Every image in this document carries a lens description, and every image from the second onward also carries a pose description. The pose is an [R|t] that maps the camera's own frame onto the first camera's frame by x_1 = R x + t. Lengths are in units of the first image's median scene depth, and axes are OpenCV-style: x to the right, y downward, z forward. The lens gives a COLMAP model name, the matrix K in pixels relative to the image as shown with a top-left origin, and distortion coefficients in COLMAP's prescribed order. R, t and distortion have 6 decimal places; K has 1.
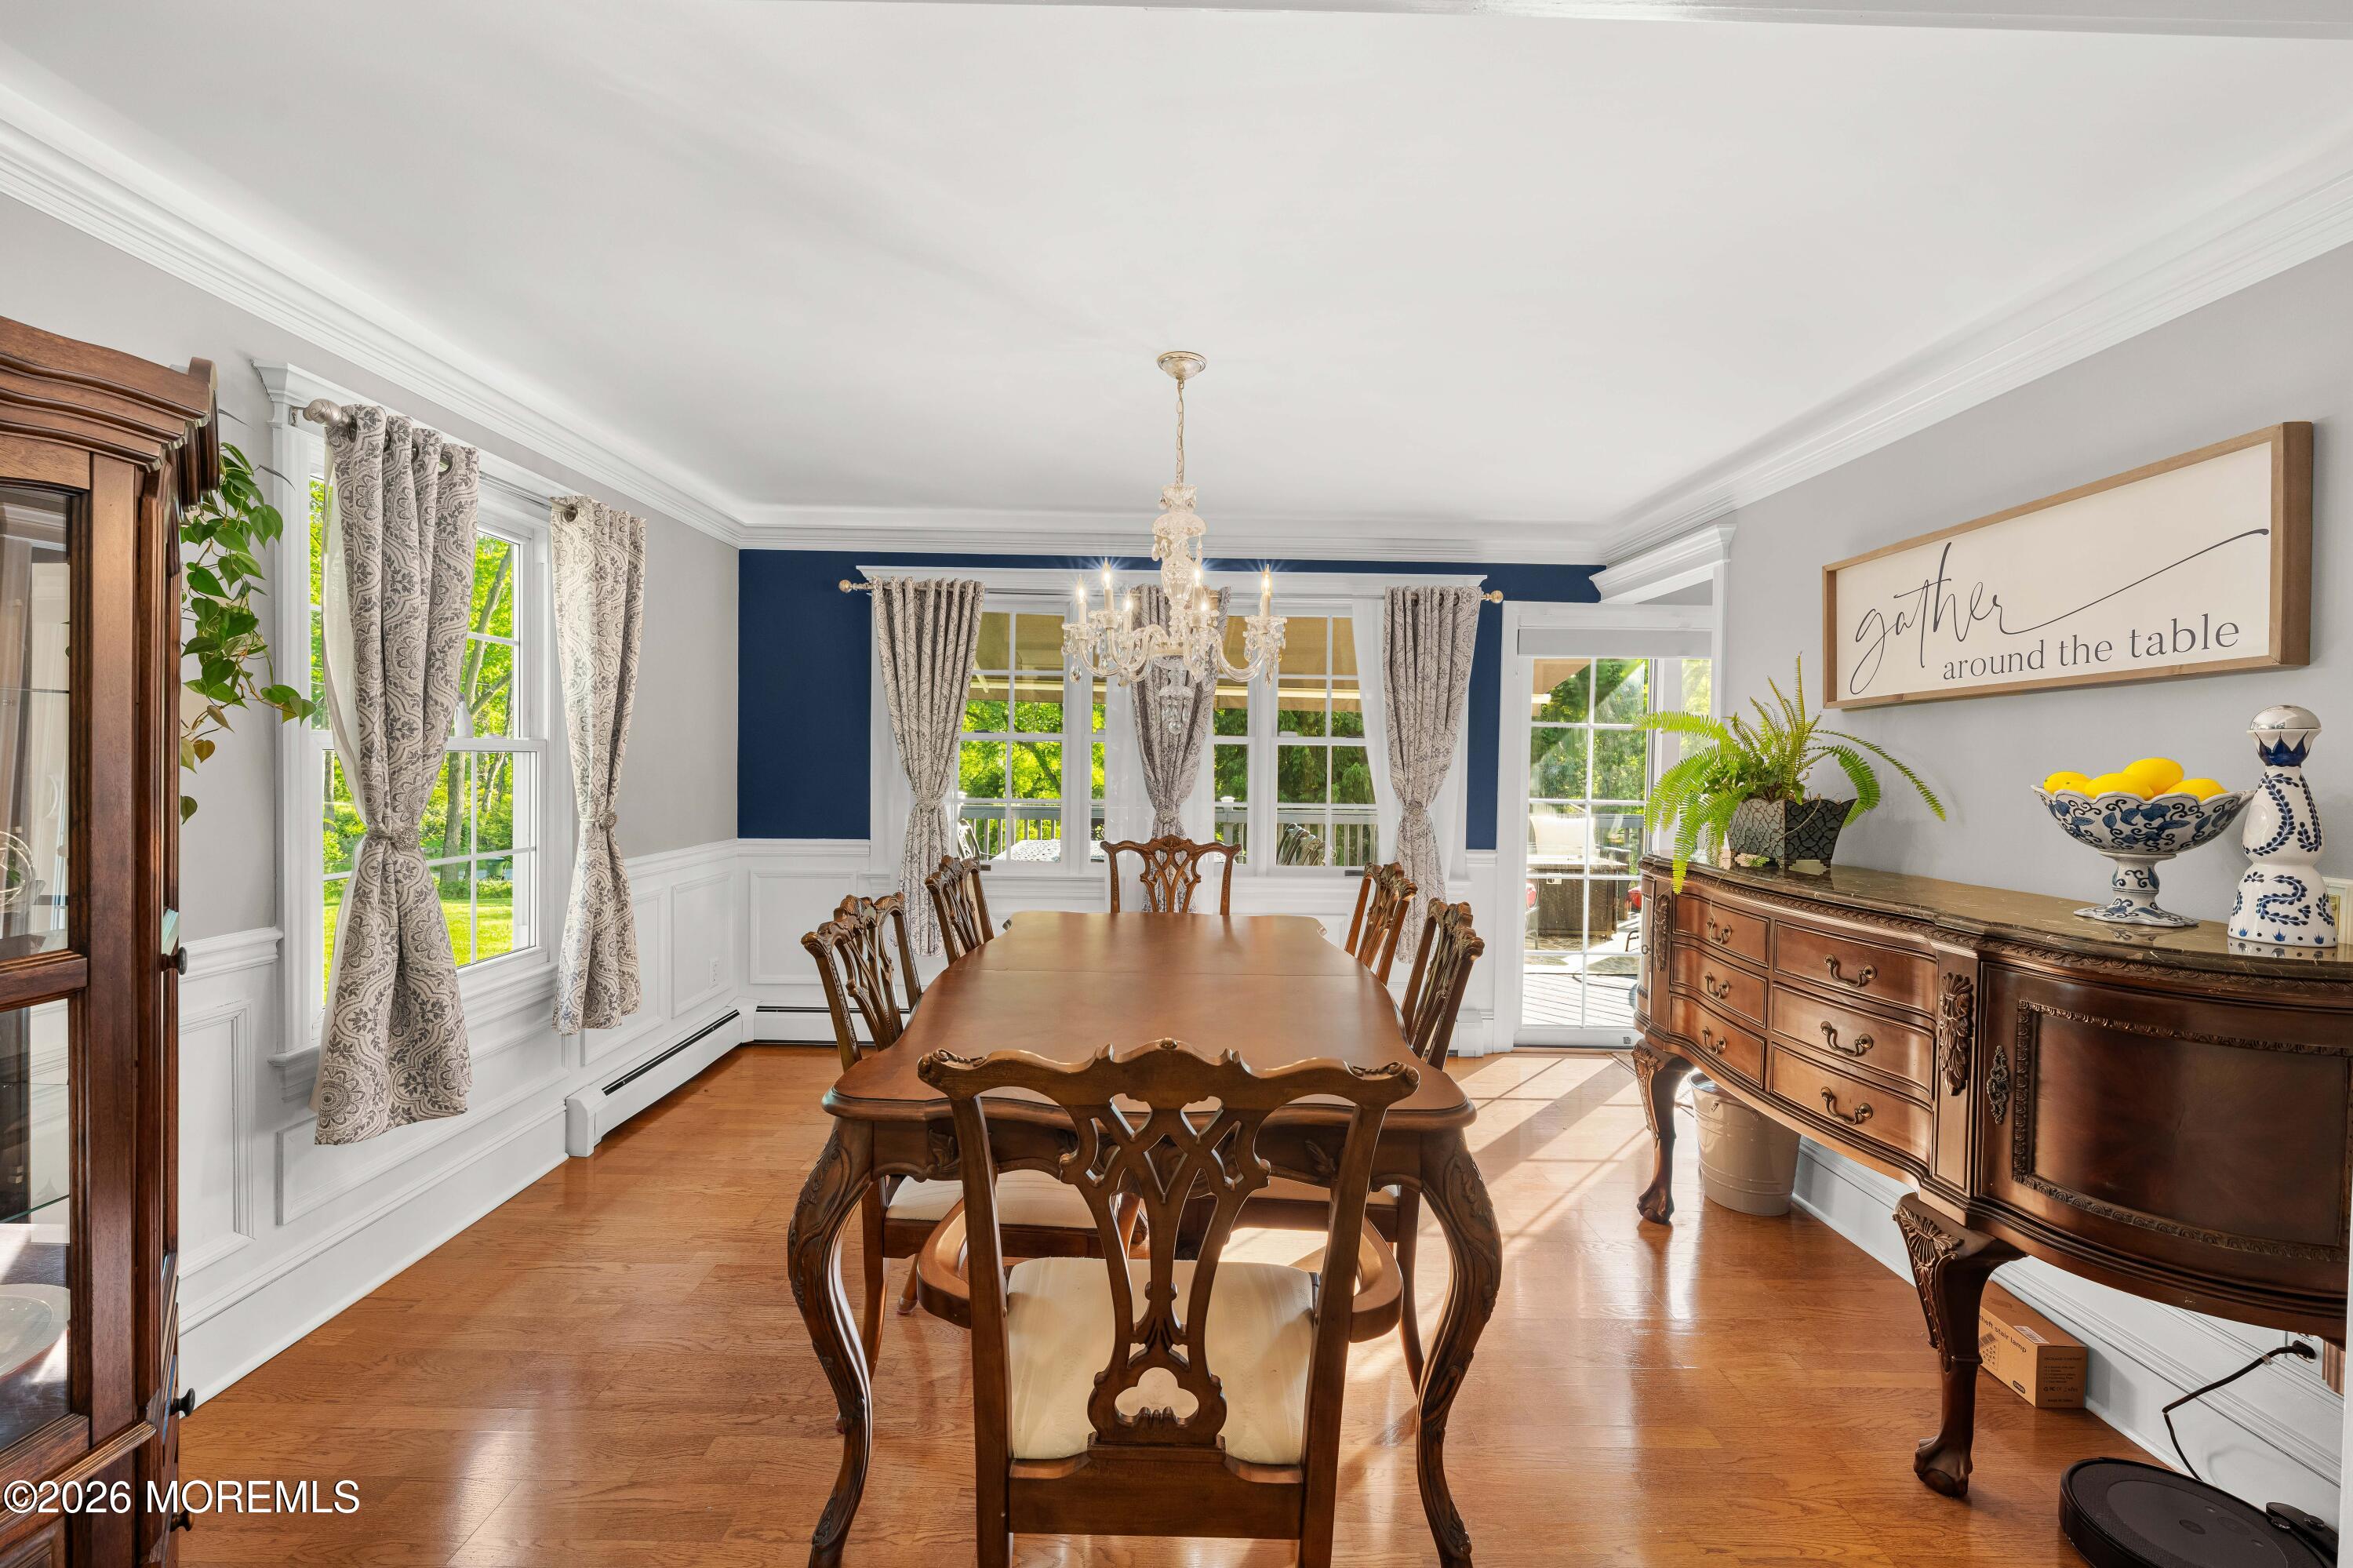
lens RADIAL K [[941.9, 0, 1176.5], [0, 941.9, 784.0], [0, 0, 1]] dist [-0.001080, -0.000423]
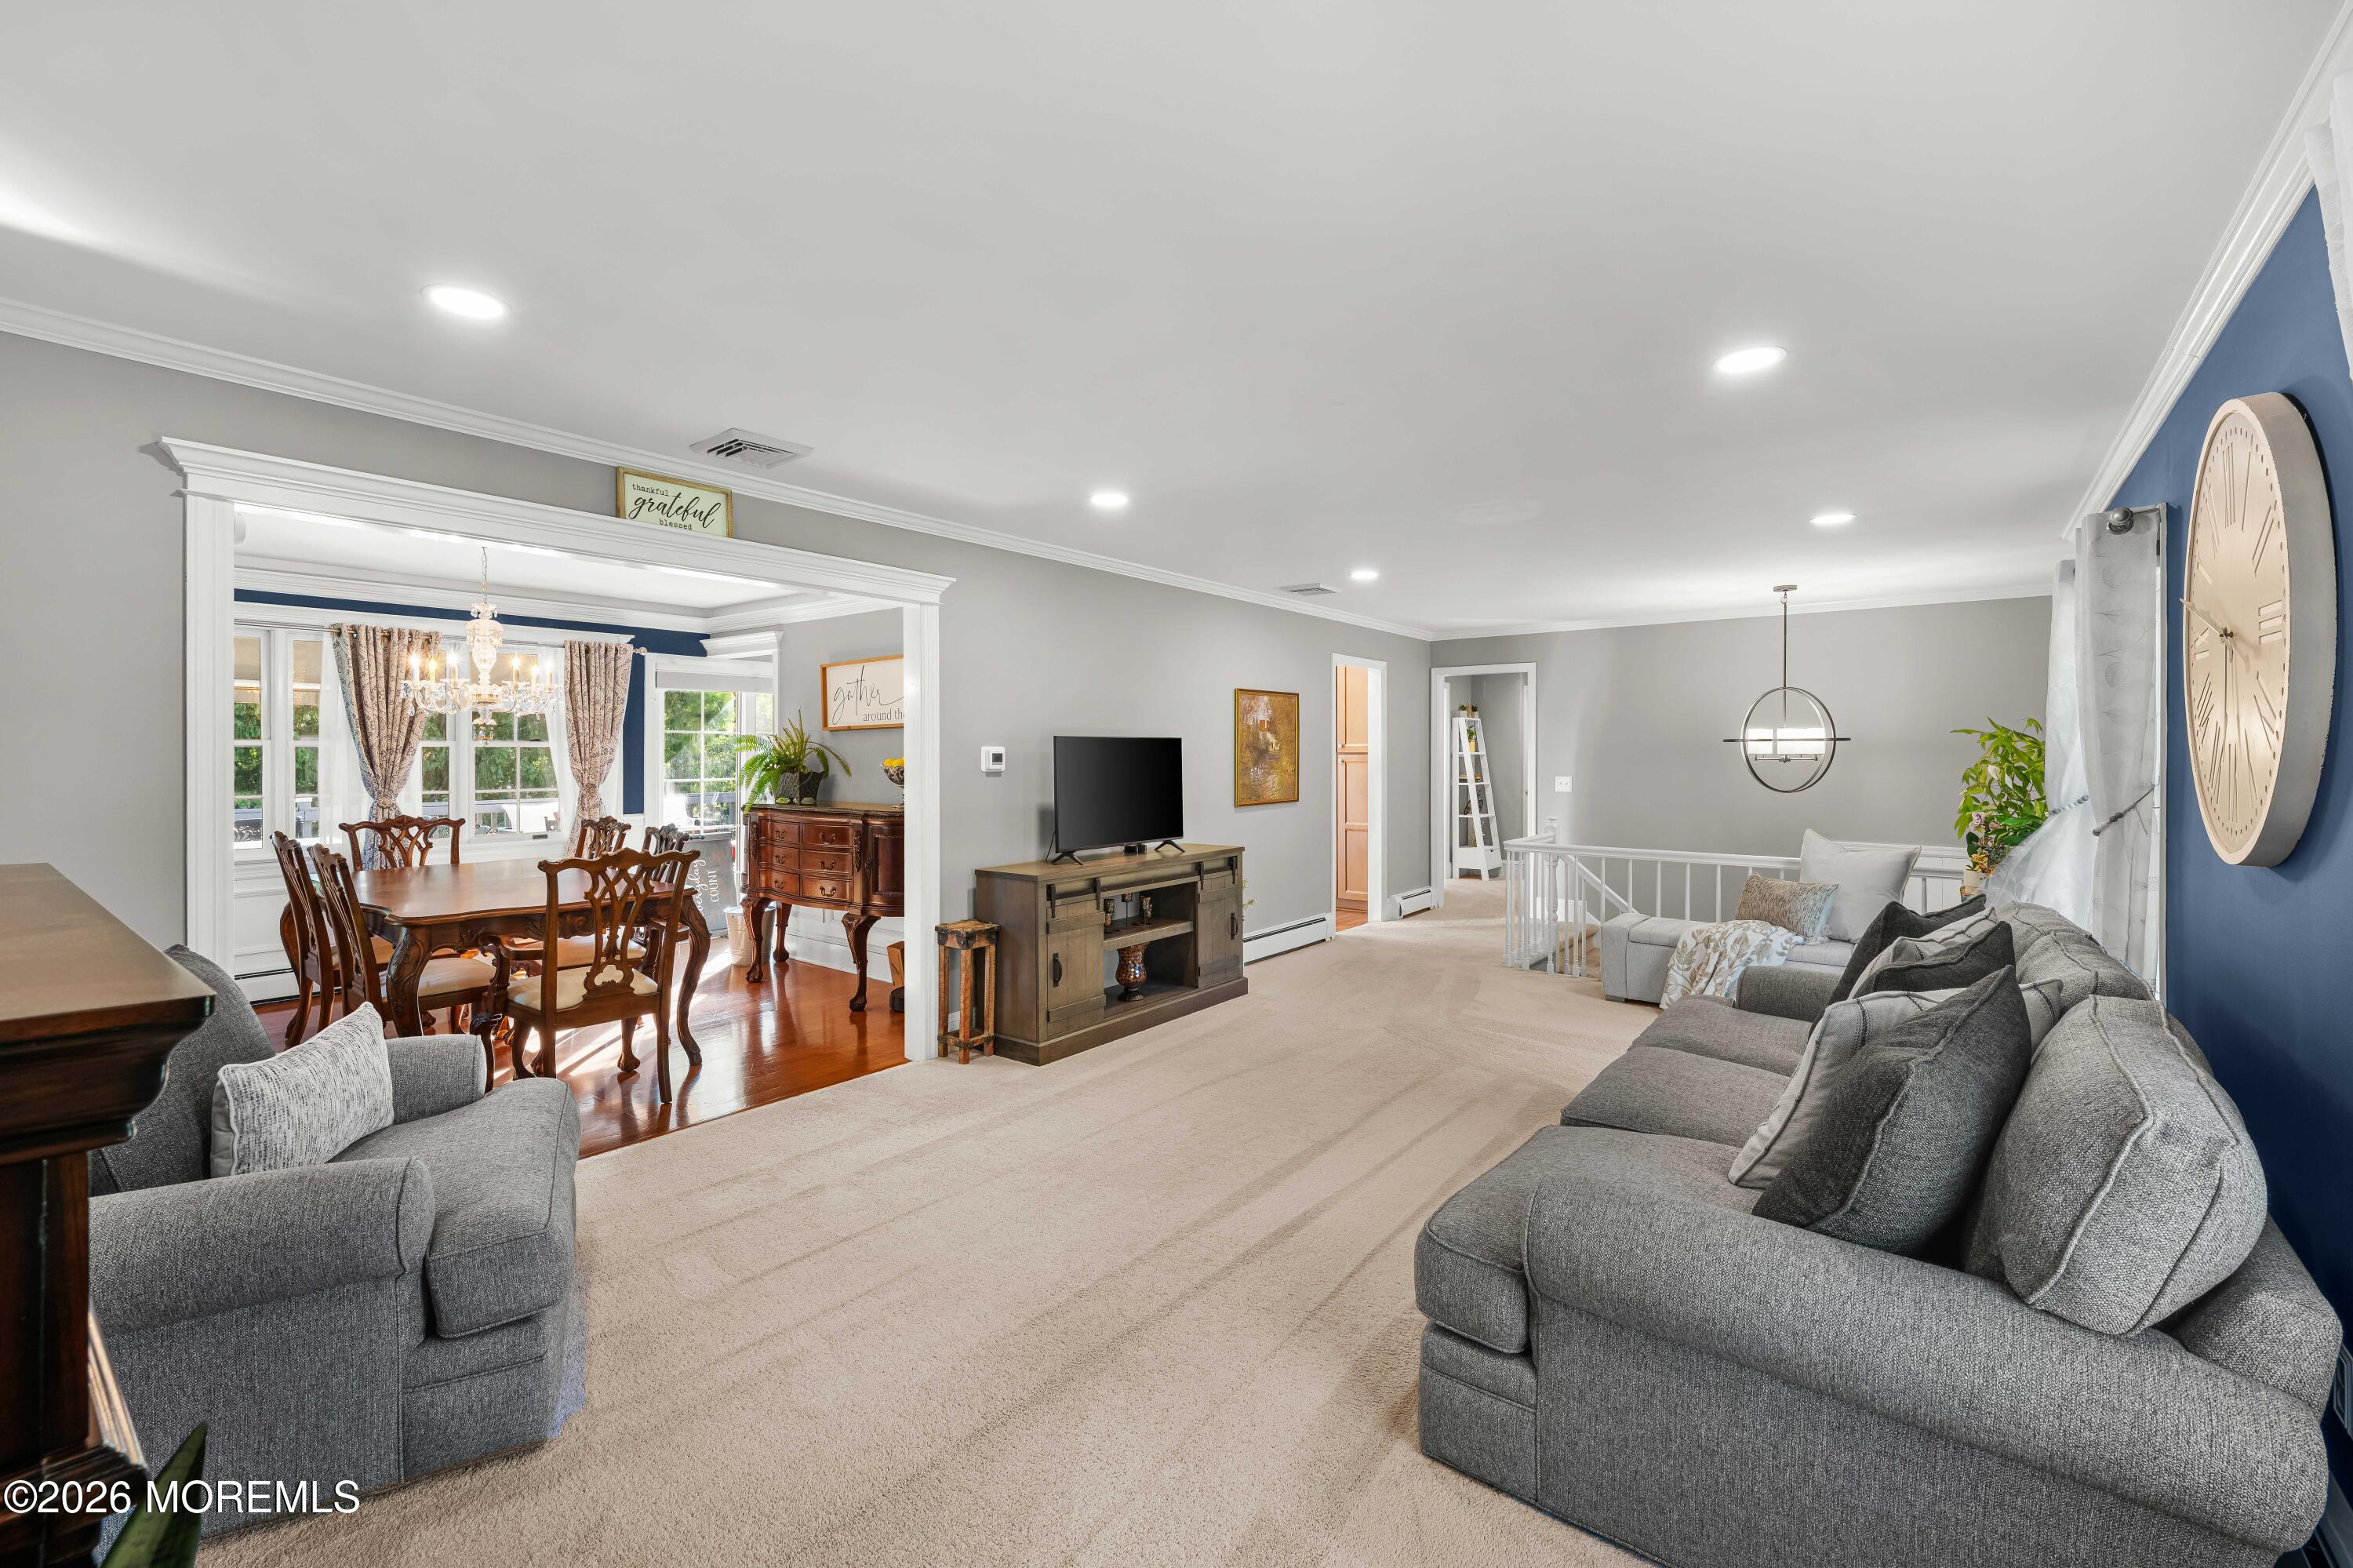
lens RADIAL K [[989.8, 0, 1167.7], [0, 989.8, 746.1], [0, 0, 1]] dist [-0.000751, -0.000110]
pose [[0.621683, -0.009860, 0.783207, -0.600318], [0.030310, 0.999475, -0.011477, 0.005757], [-0.782682, 0.030874, 0.621655, -1.033591]]
